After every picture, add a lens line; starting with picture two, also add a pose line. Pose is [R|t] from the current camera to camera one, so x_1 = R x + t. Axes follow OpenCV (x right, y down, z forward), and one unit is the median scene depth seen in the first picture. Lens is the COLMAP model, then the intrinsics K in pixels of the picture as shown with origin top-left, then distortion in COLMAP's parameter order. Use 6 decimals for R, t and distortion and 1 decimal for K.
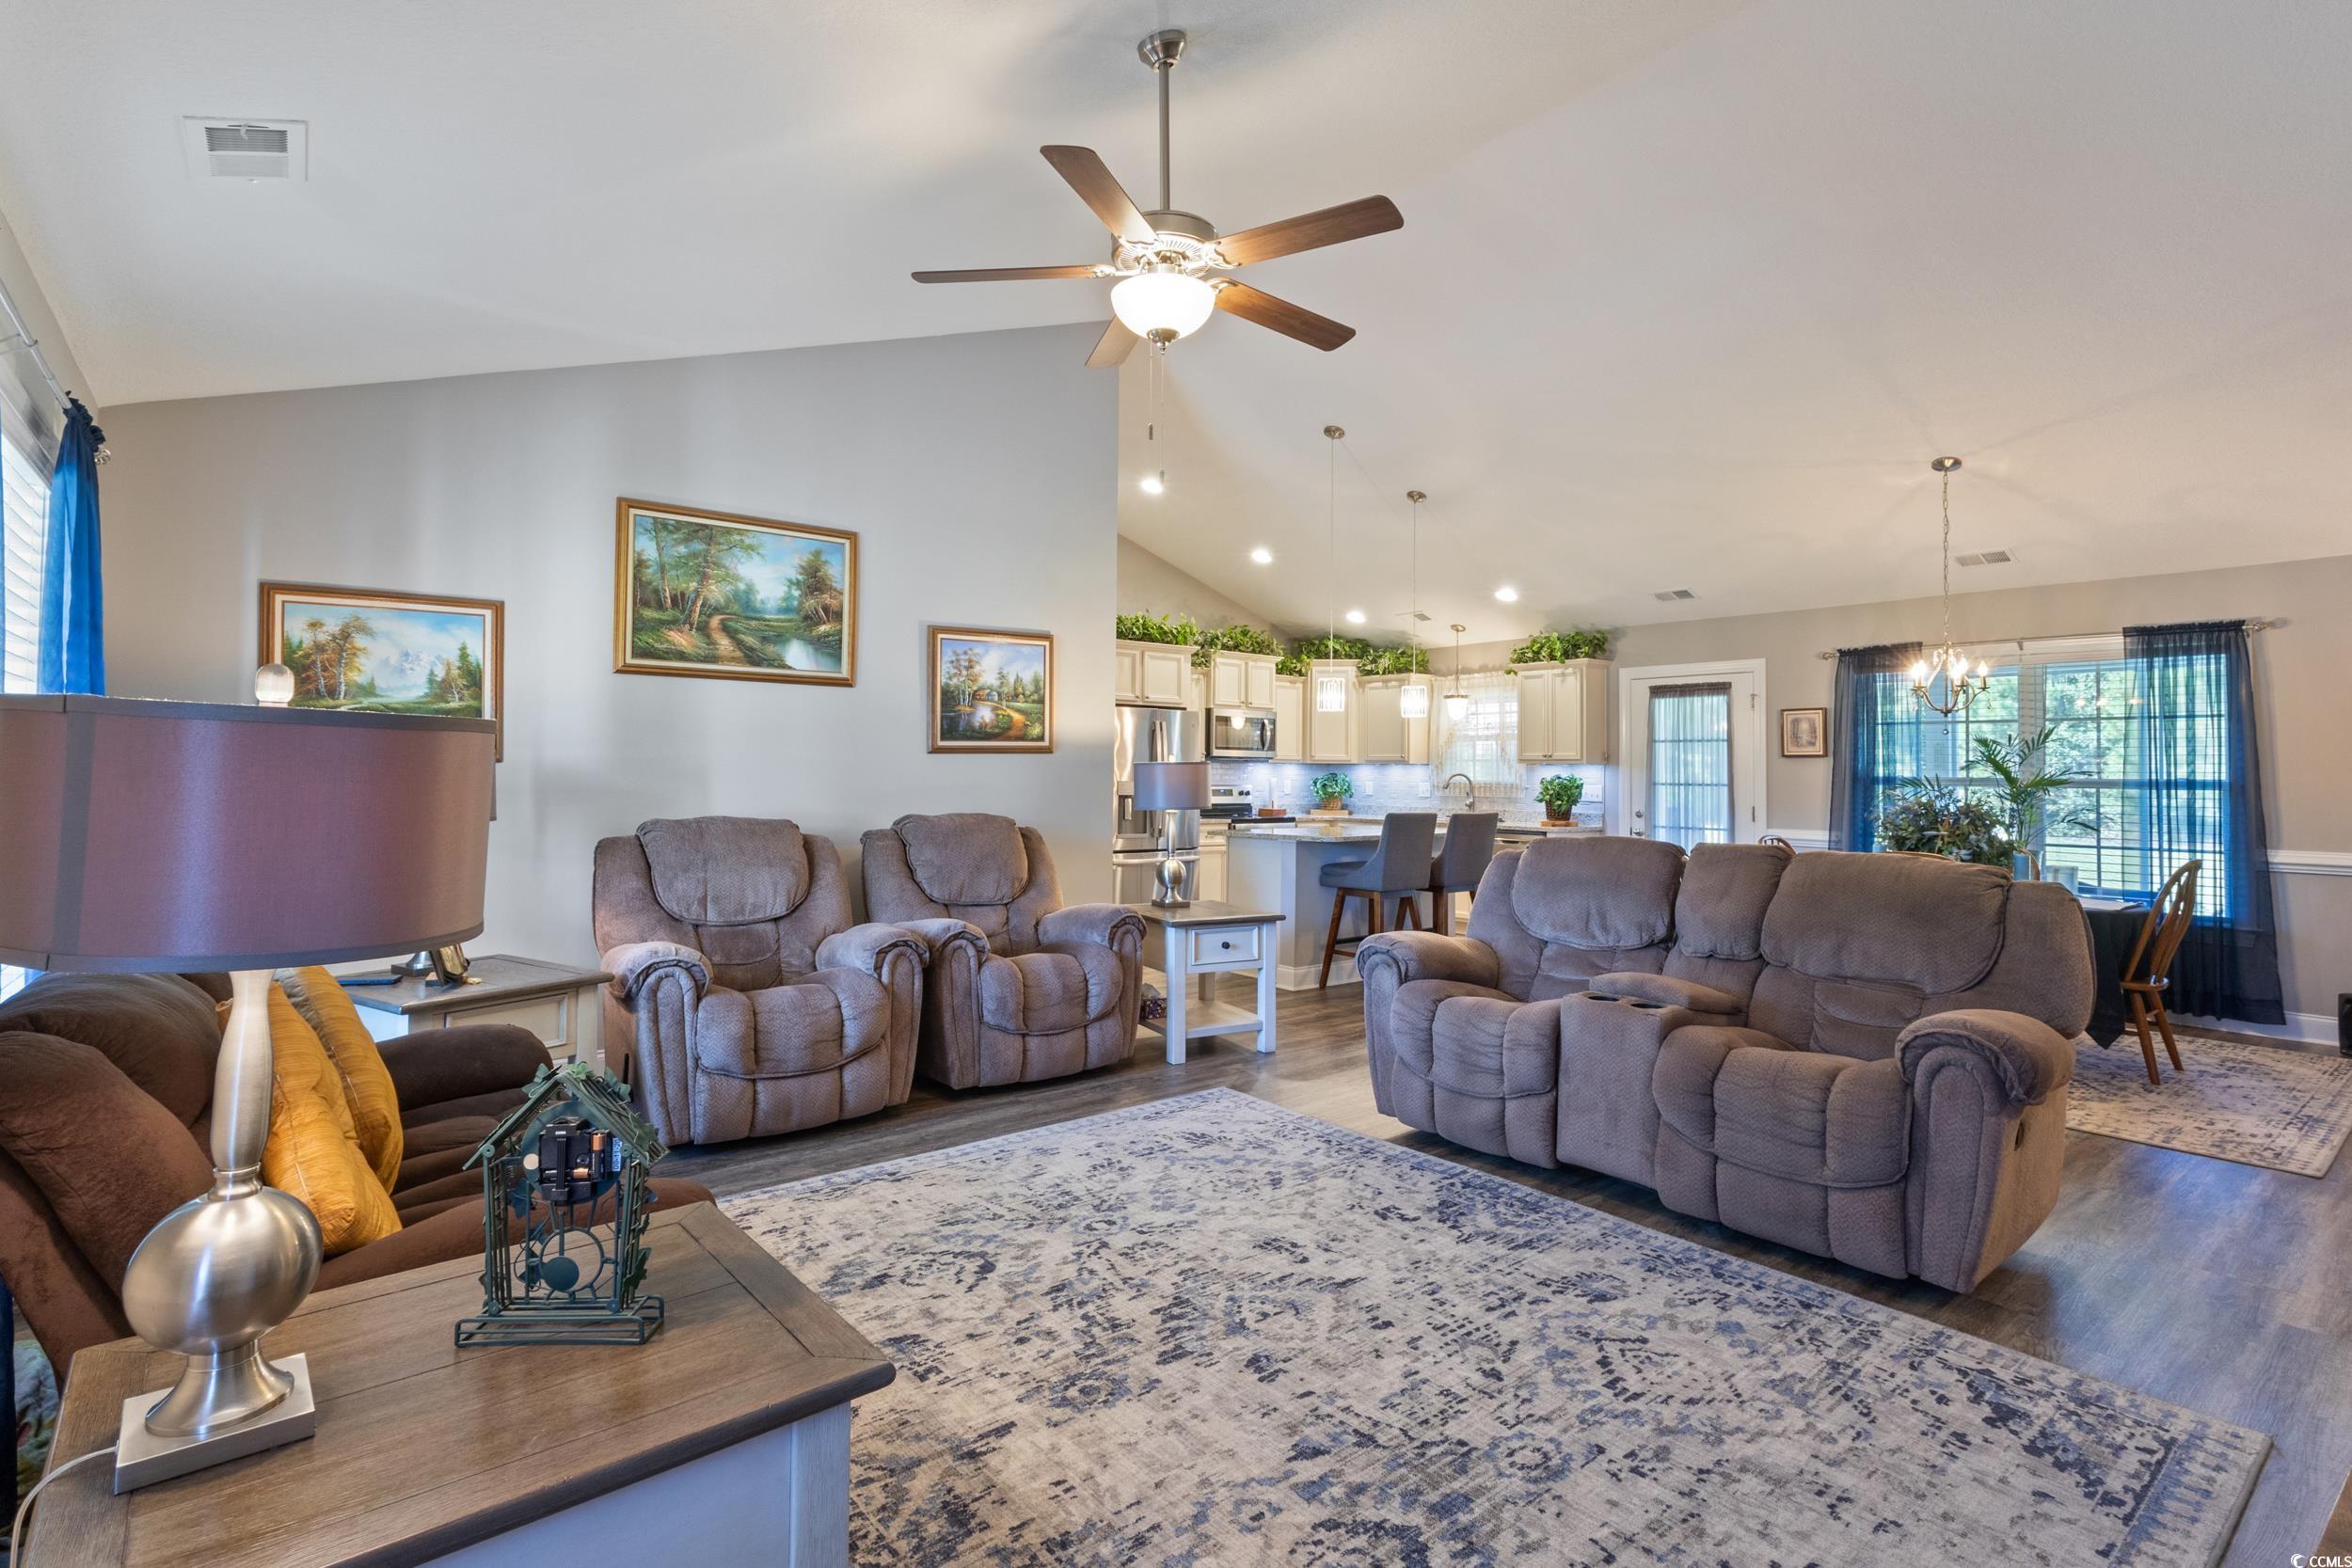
lens RADIAL K [[1103.8, 0, 1180.8], [0, 1103.8, 739.5], [0, 0, 1]] dist [0.006999, -0.001408]
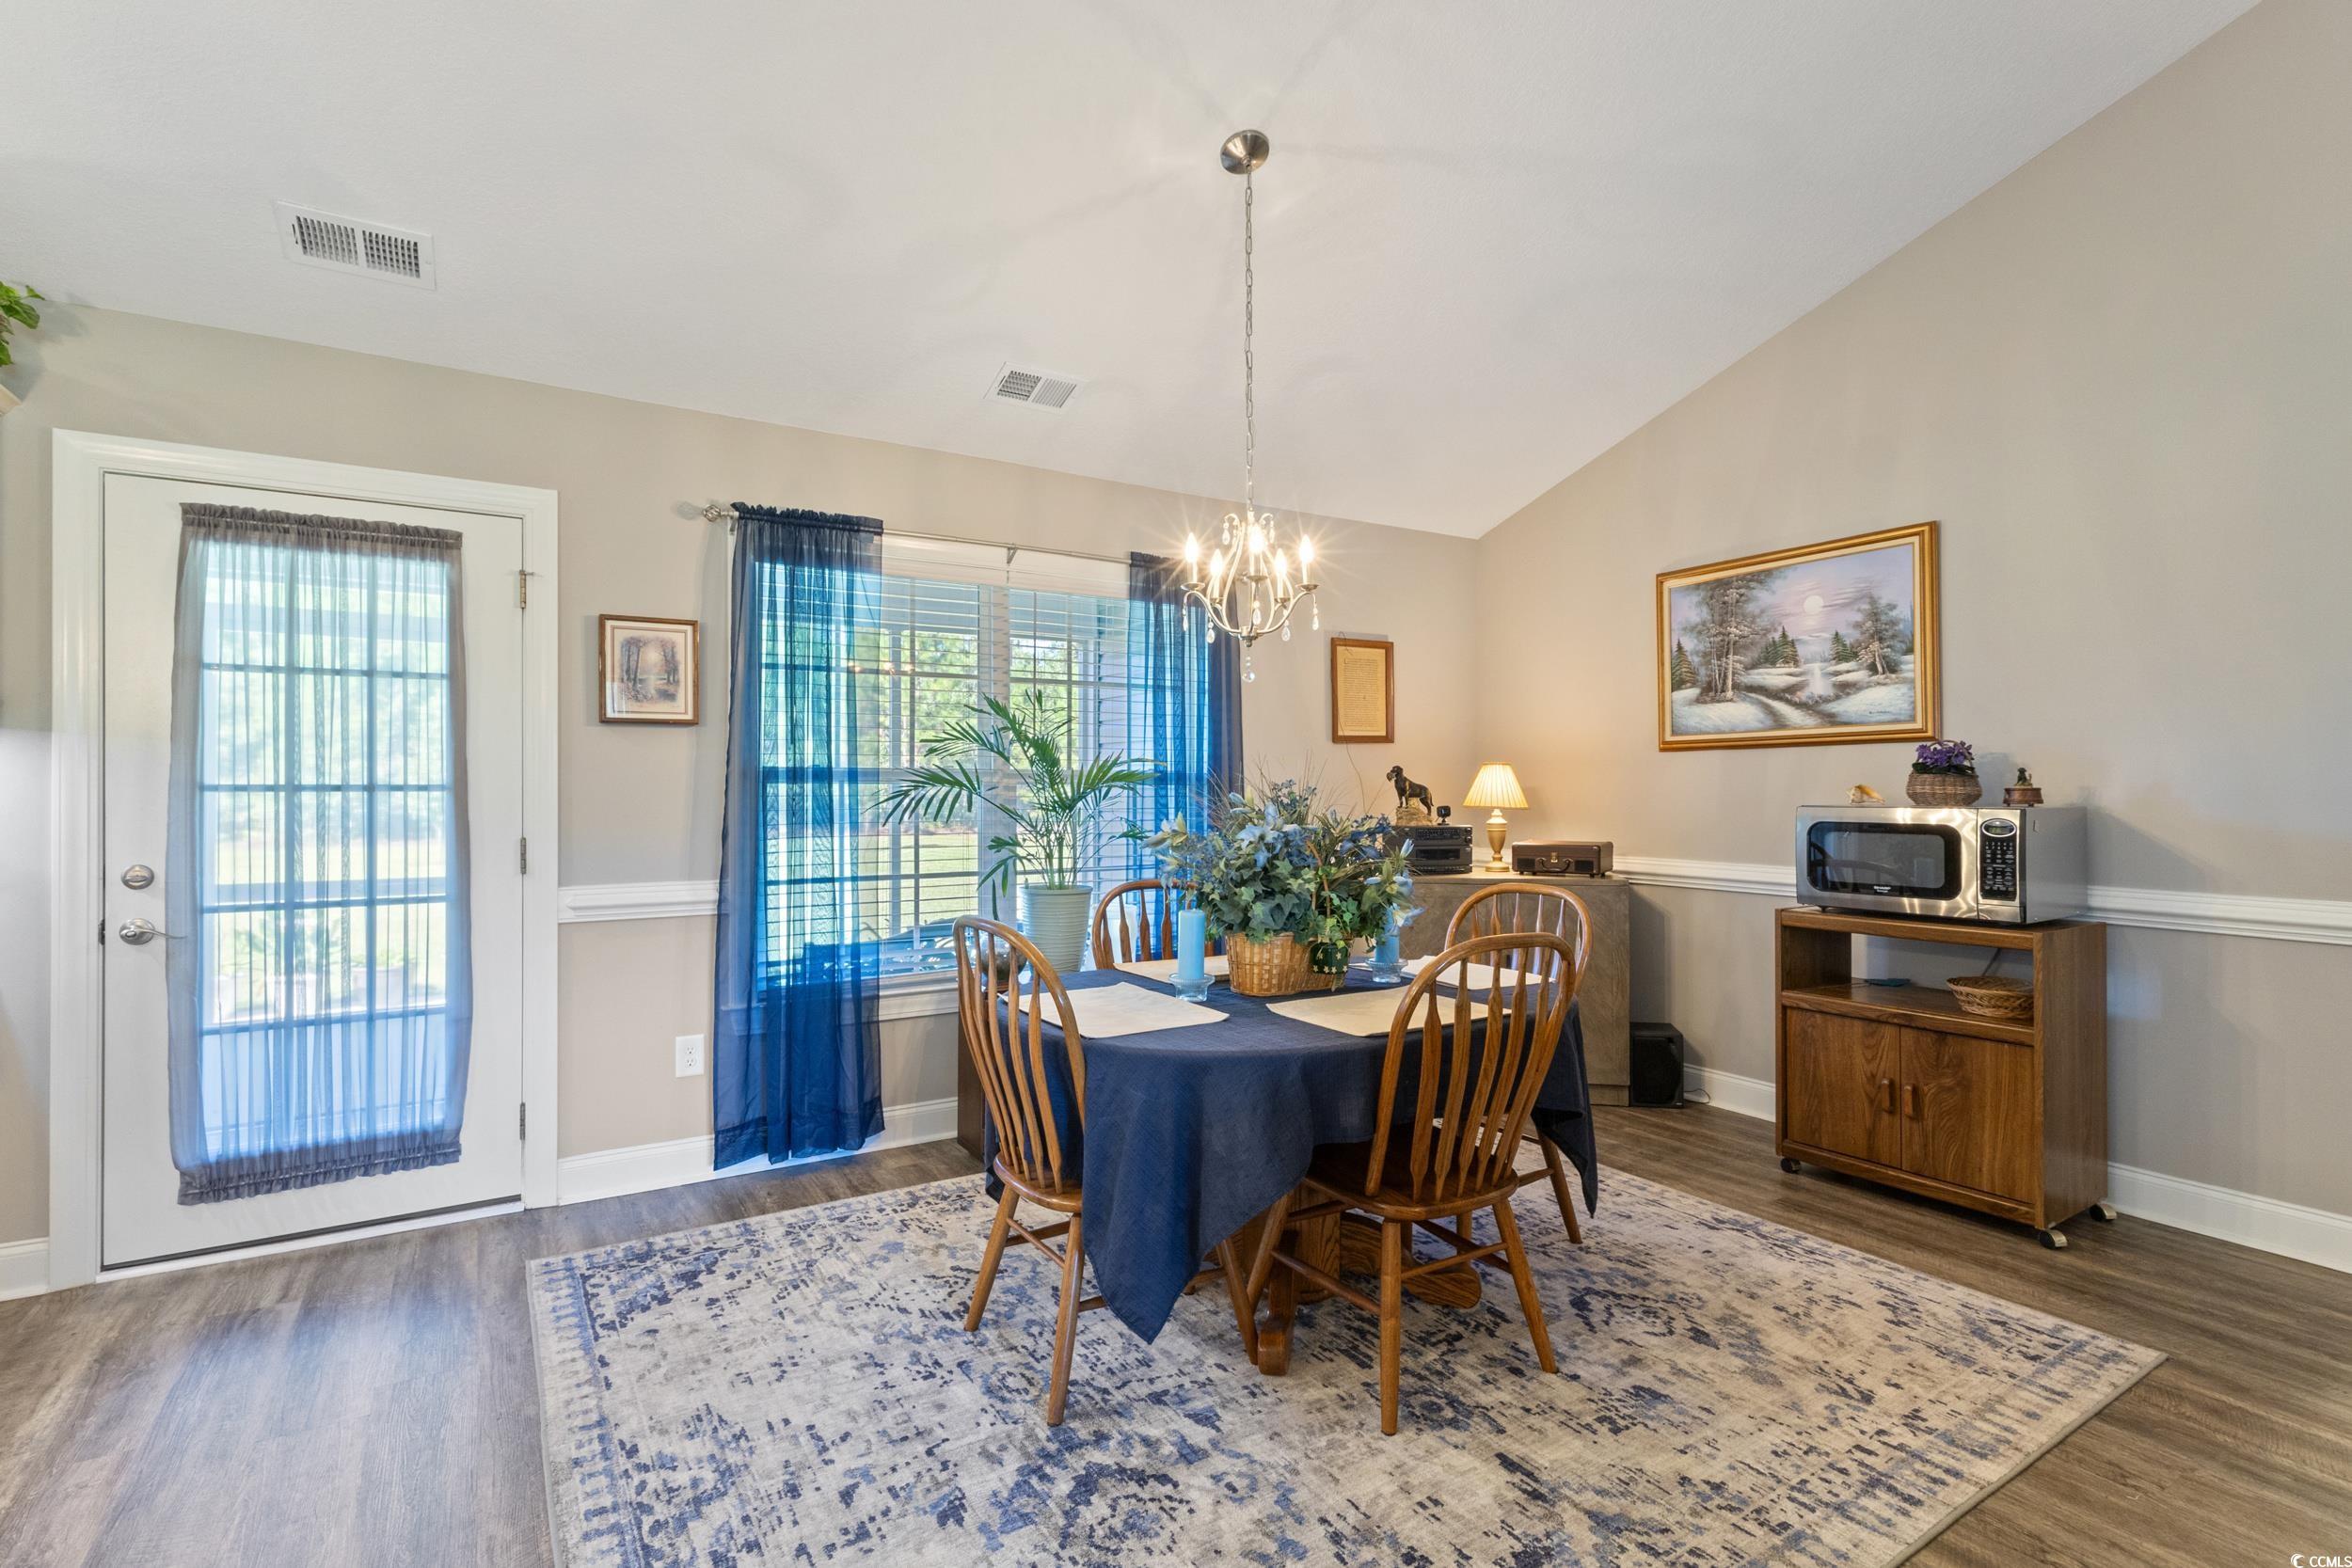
lens RADIAL K [[1103.8, 0, 1162.9], [0, 1103.8, 779.3], [0, 0, 1]] dist [0.006999, -0.001408]
pose [[0.129717, -0.010719, 0.991493, 0.118222], [-0.031675, 0.999386, 0.014949, 0.022025], [-0.991045, -0.033344, 0.129298, 0.636003]]
